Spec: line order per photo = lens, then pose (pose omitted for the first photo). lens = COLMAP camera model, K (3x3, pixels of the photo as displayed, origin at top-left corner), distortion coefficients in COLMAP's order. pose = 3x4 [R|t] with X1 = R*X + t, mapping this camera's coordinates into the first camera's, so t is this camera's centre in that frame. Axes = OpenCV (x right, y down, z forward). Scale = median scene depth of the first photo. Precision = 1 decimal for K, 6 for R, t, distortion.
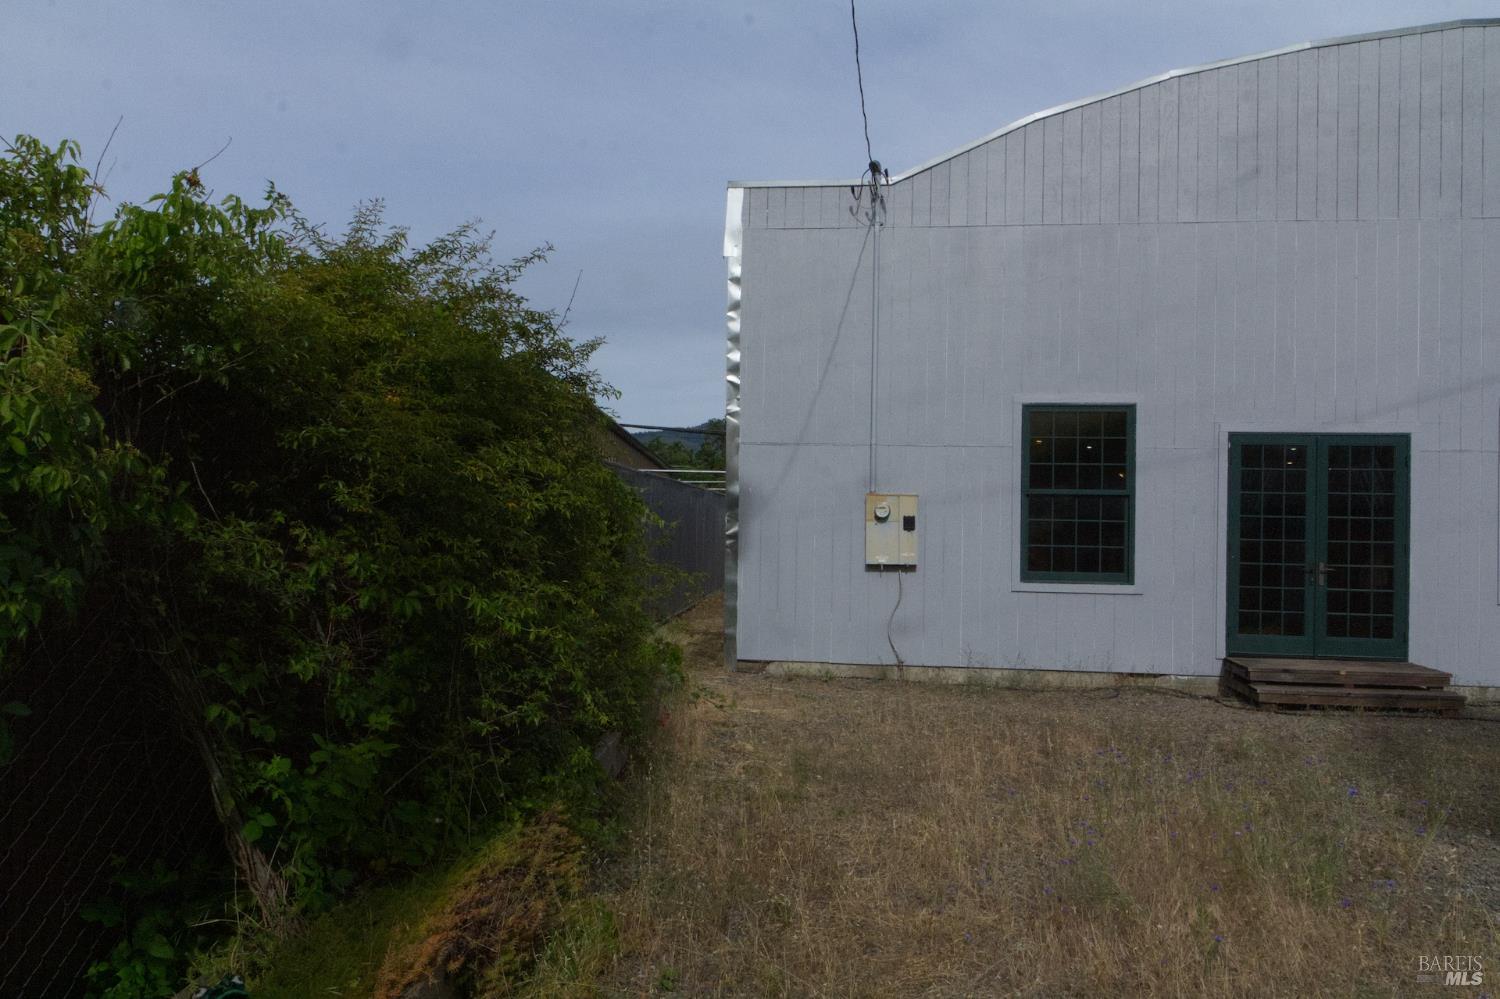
lens RADIAL K [[1191.4, 0, 750.3], [0, 1191.4, 506.0], [0, 0, 1]] dist [0.002717, 0.001840]
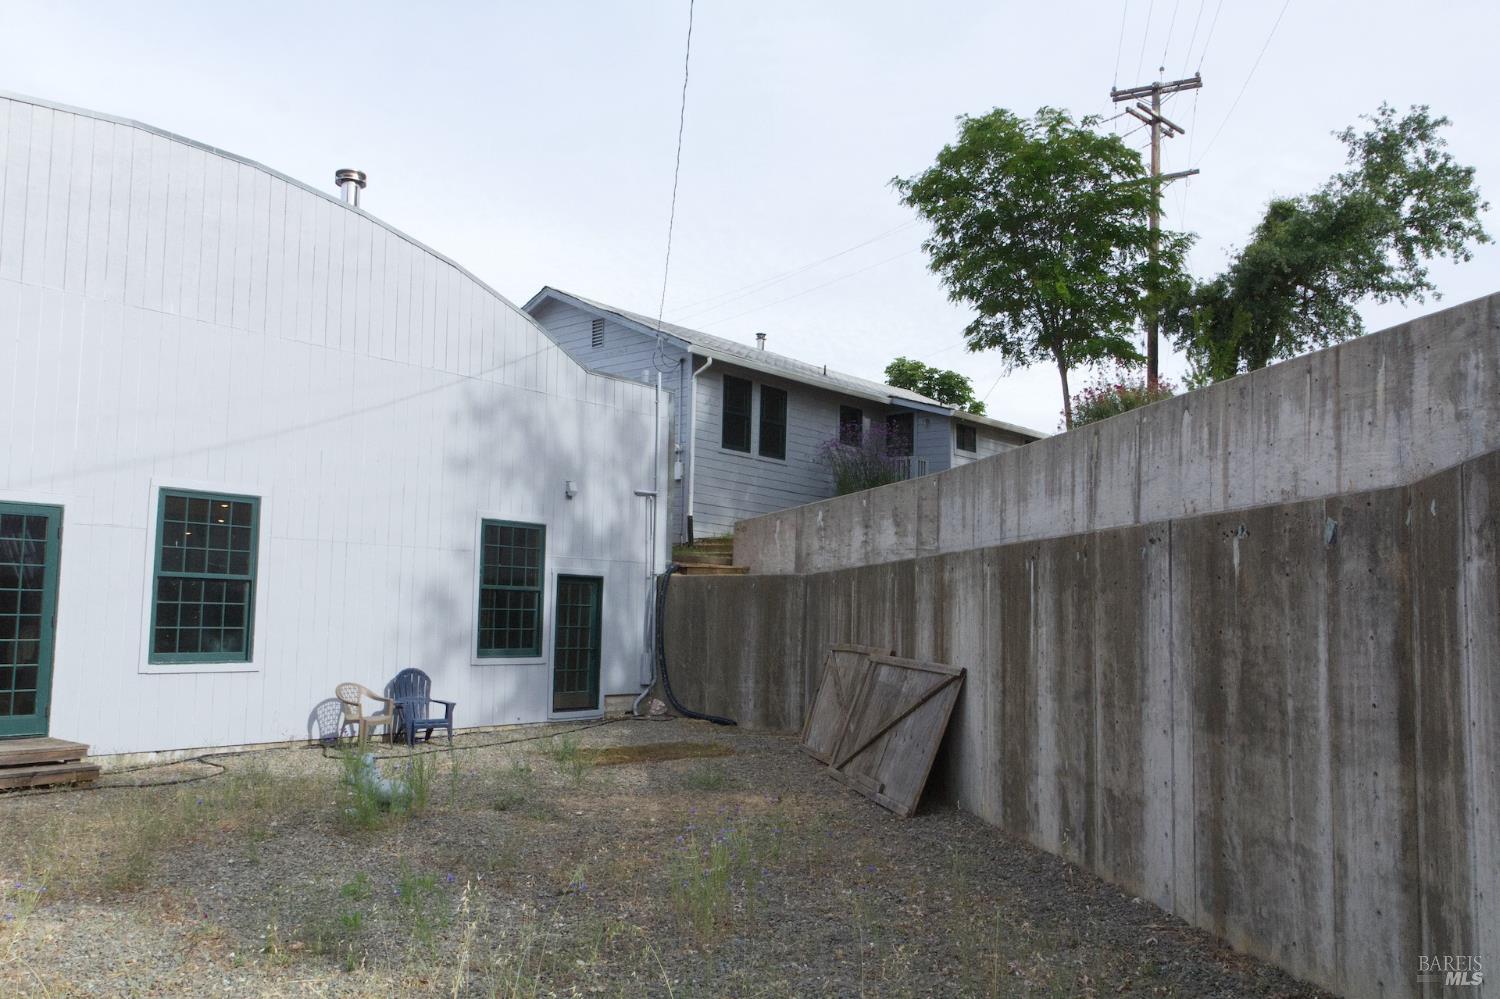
lens RADIAL K [[1191.4, 0, 750.3], [0, 1191.4, 506.0], [0, 0, 1]] dist [0.002717, 0.001840]
pose [[0.501590, 0.068919, 0.862356, -0.018612], [-0.017007, 0.997415, -0.069821, -0.000374], [-0.864939, 0.020356, 0.501465, 0.002219]]
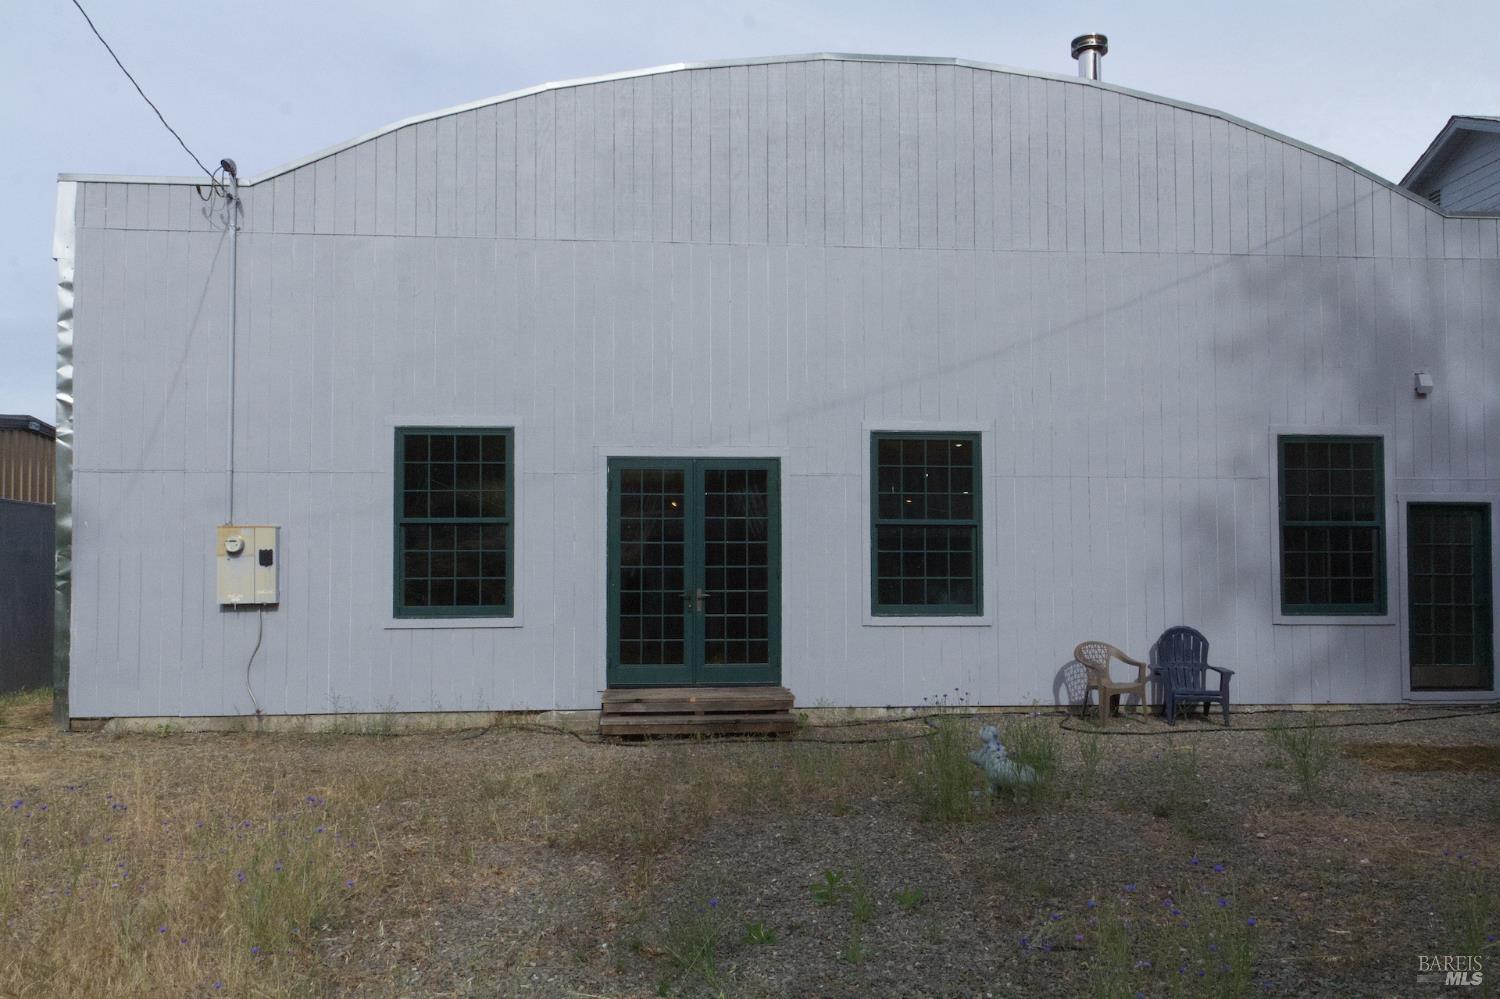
lens RADIAL K [[1283.3, 0, 750.0], [0, 1283.3, 499.5], [0, 0, 1]] dist [0.040625, -0.081599]
pose [[0.972267, -0.010057, 0.233658, 0.263931], [0.017287, 0.999432, -0.028915, 0.005226], [-0.233235, 0.032153, 0.971889, -0.040546]]
